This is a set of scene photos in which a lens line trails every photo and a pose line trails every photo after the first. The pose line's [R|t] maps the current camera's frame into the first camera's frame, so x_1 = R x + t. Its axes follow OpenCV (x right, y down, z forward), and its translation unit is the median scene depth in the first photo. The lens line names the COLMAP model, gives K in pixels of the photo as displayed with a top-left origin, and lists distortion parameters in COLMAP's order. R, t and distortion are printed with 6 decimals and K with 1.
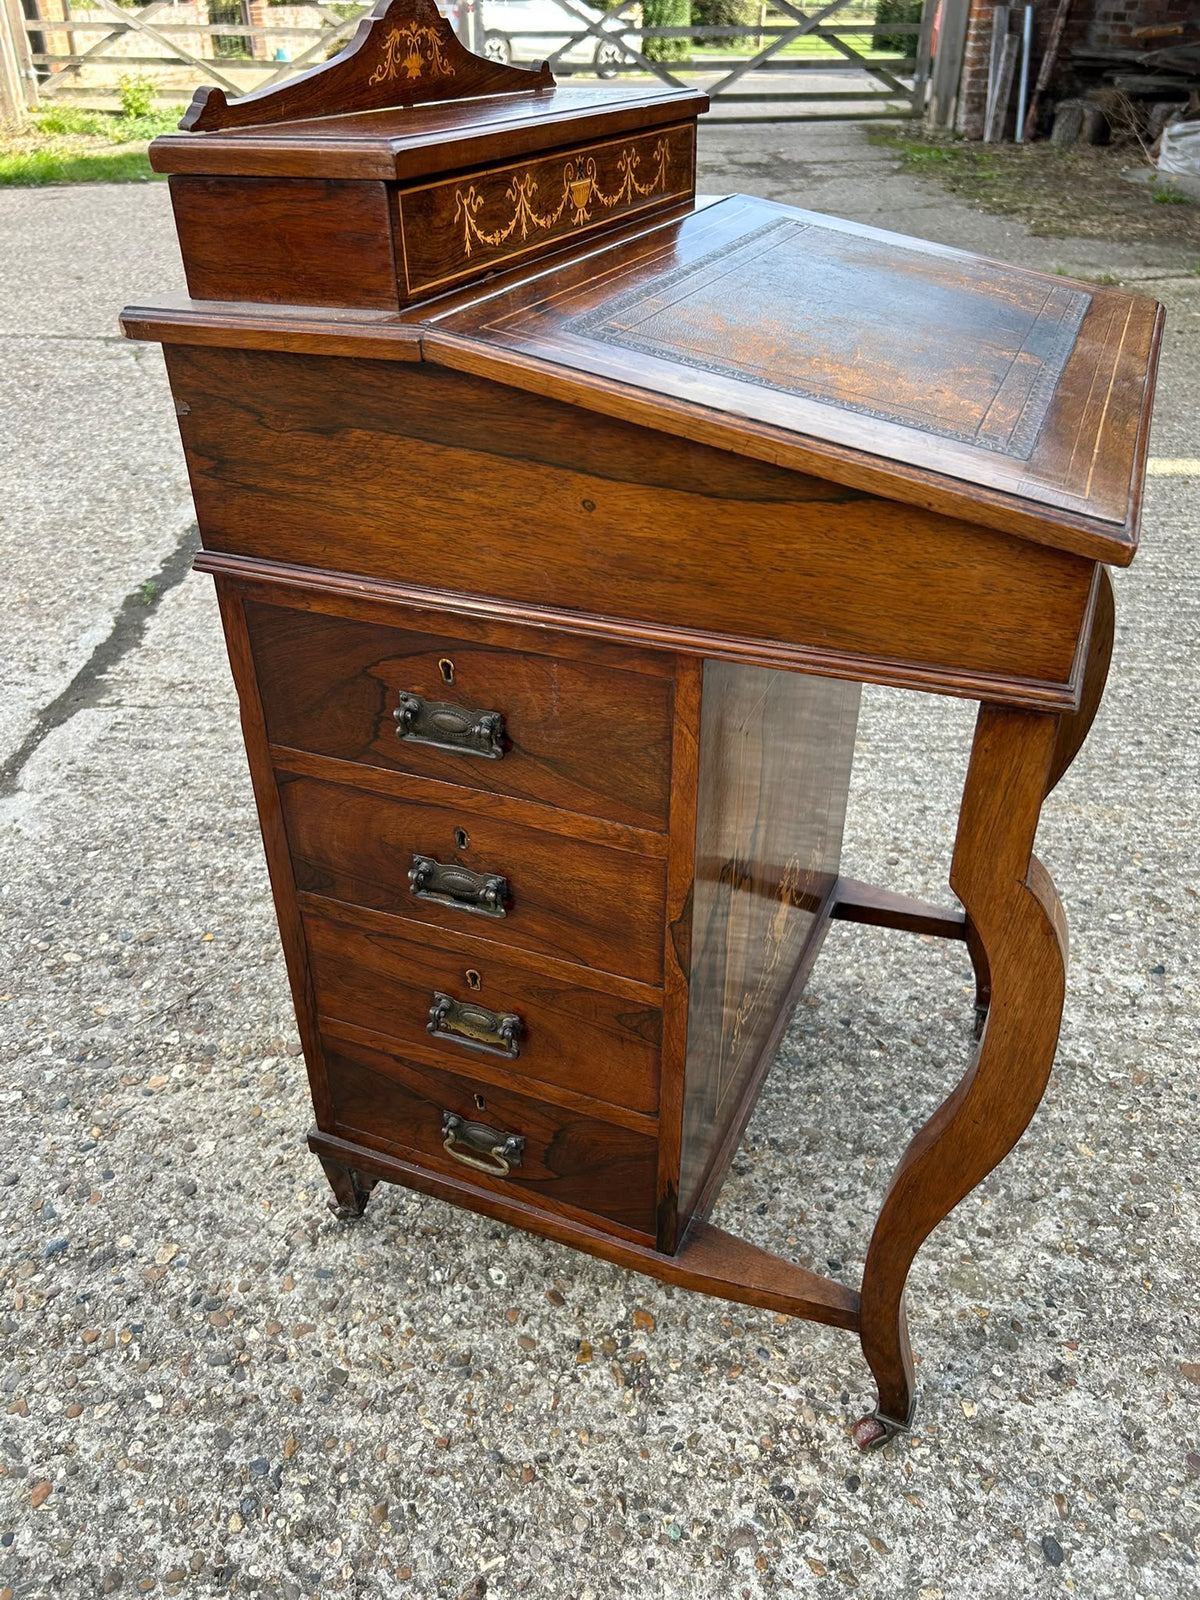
lens RADIAL K [[1208.7, 0, 591.8], [0, 1208.7, 808.2], [0, 0, 1]] dist [0.035166, -0.044604]
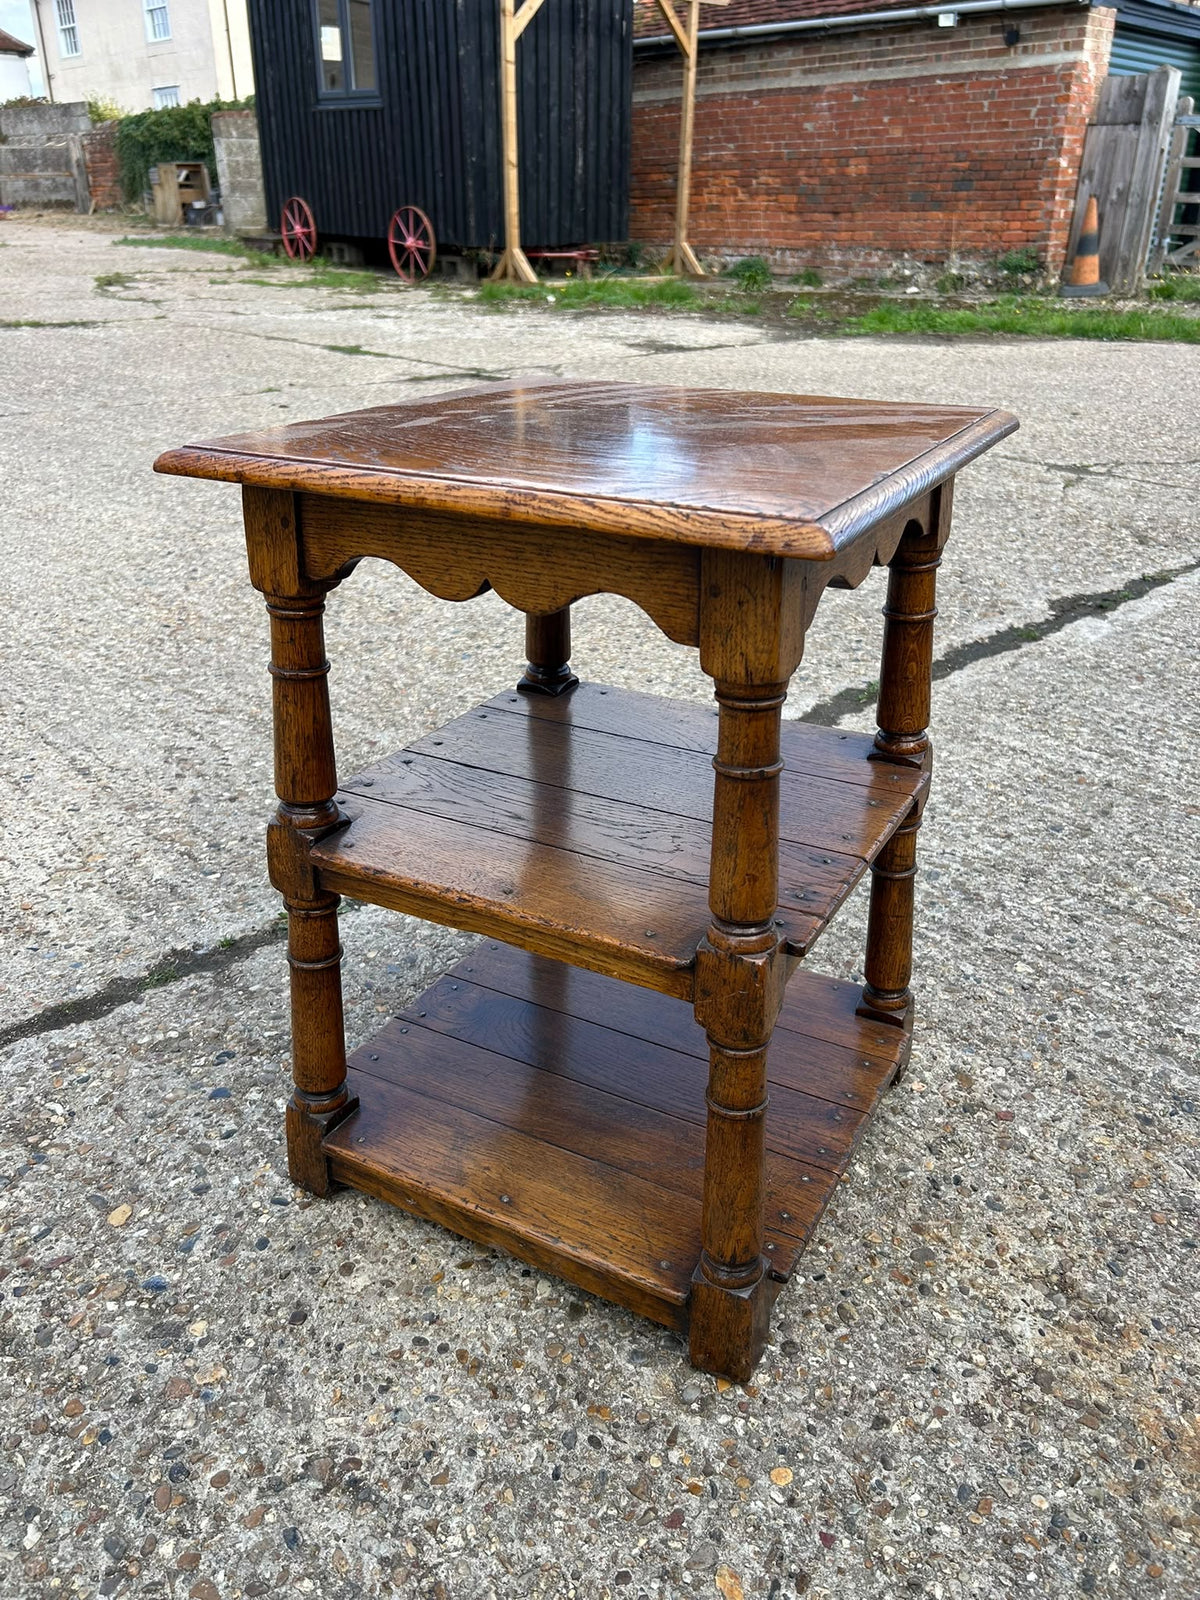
lens RADIAL K [[1216.5, 0, 599.5], [0, 1216.5, 804.7], [0, 0, 1]] dist [0.033249, -0.042231]
pose [[0.693263, 0.314439, -0.648471, 0.208686], [-0.396077, 0.917961, 0.021677, -0.082458], [0.602088, 0.241816, 0.760931, 0.434822]]
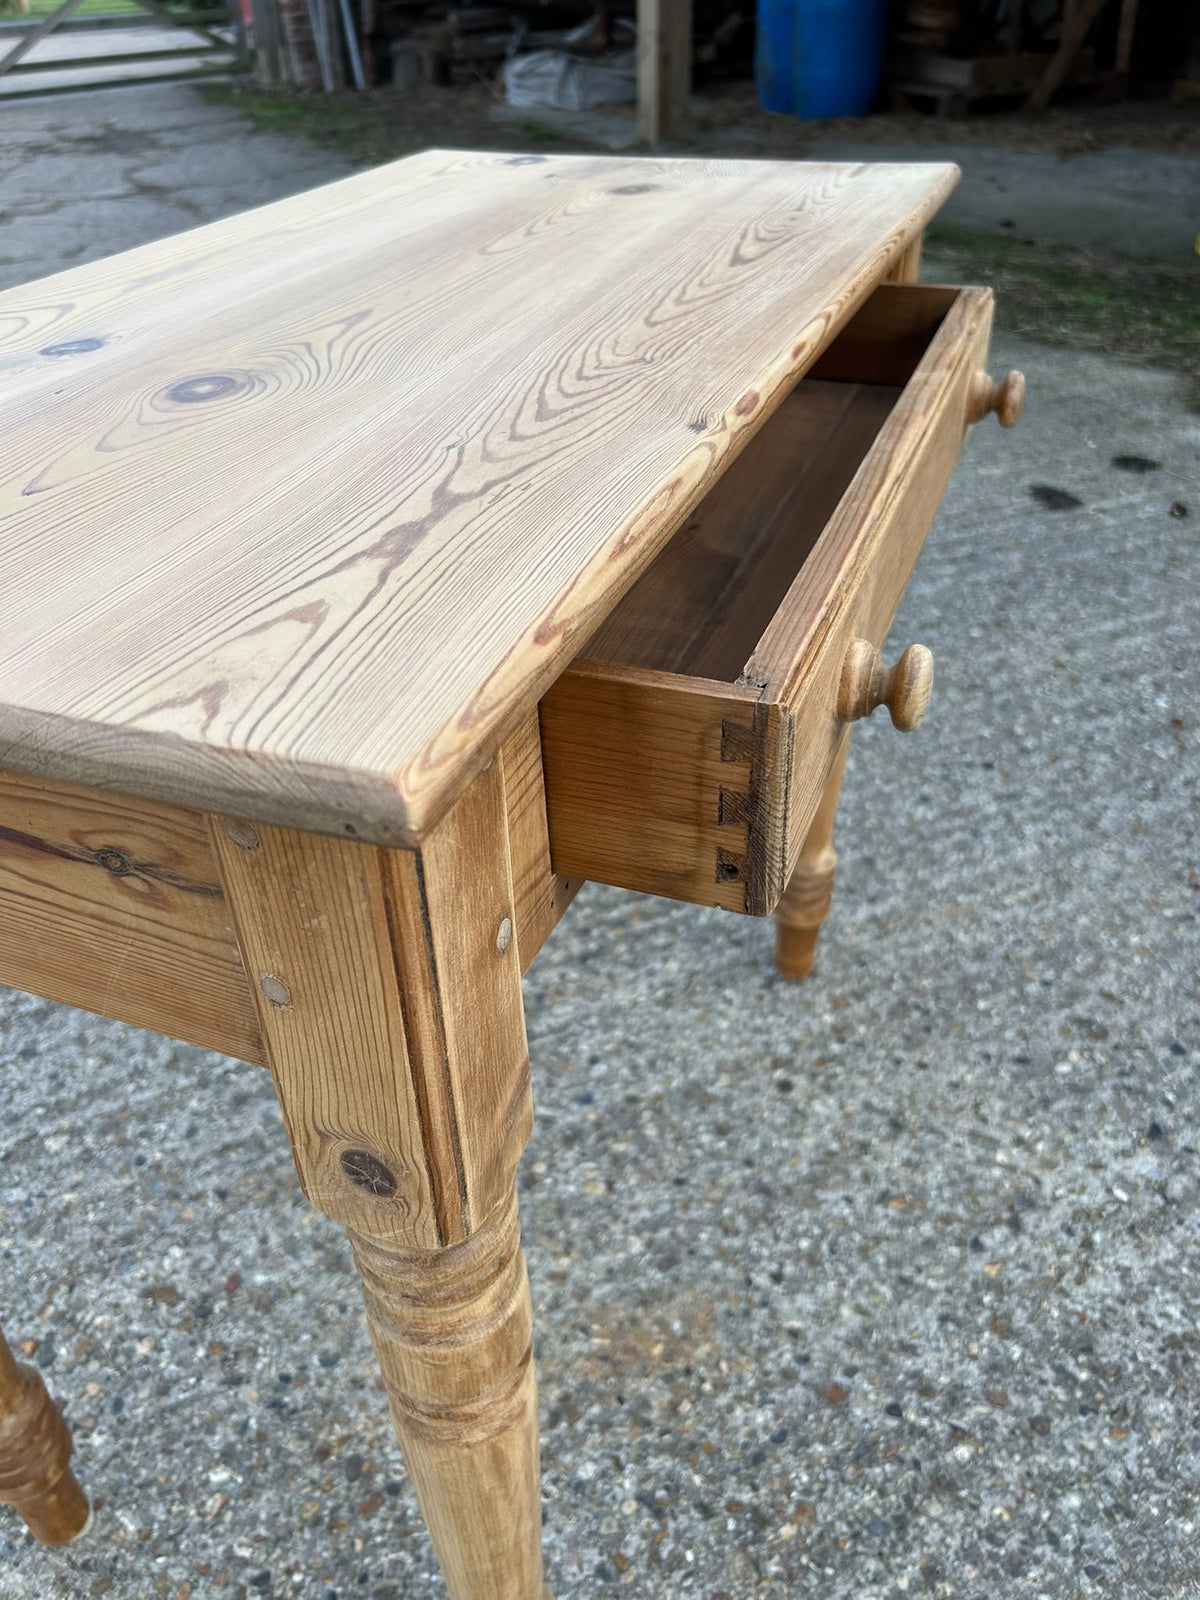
lens RADIAL K [[1223.6, 0, 587.4], [0, 1223.6, 799.1], [0, 0, 1]] dist [0.027428, -0.041582]
pose [[0.882351, -0.293606, 0.367767, -0.111843], [0.286019, 0.955178, 0.076342, -0.295261], [-0.373697, 0.037828, 0.926779, 0.473168]]
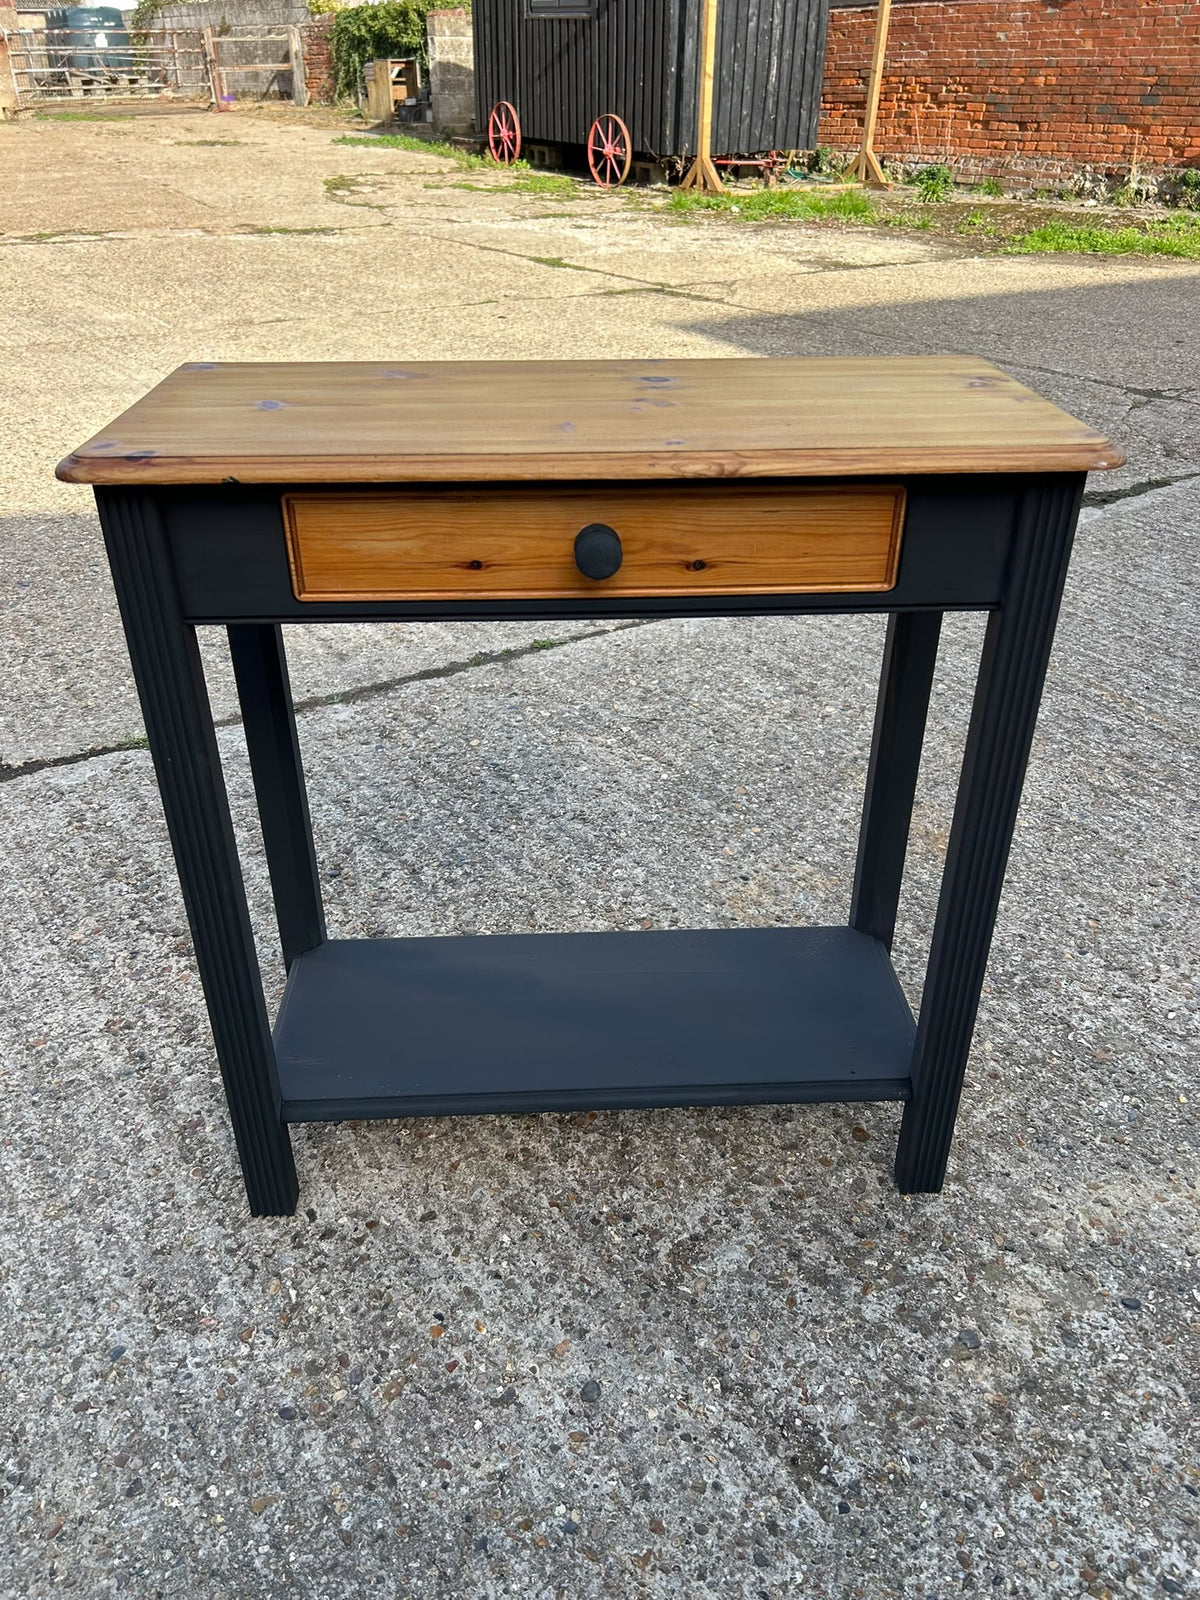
lens RADIAL K [[1204.1, 0, 597.5], [0, 1204.1, 810.6], [0, 0, 1]] dist [0.042793, -0.054166]
pose [[0.583244, 0.416329, -0.697493, 0.959983], [-0.448996, 0.880803, 0.150296, 0.063904], [0.676926, 0.225512, 0.700653, -0.194737]]
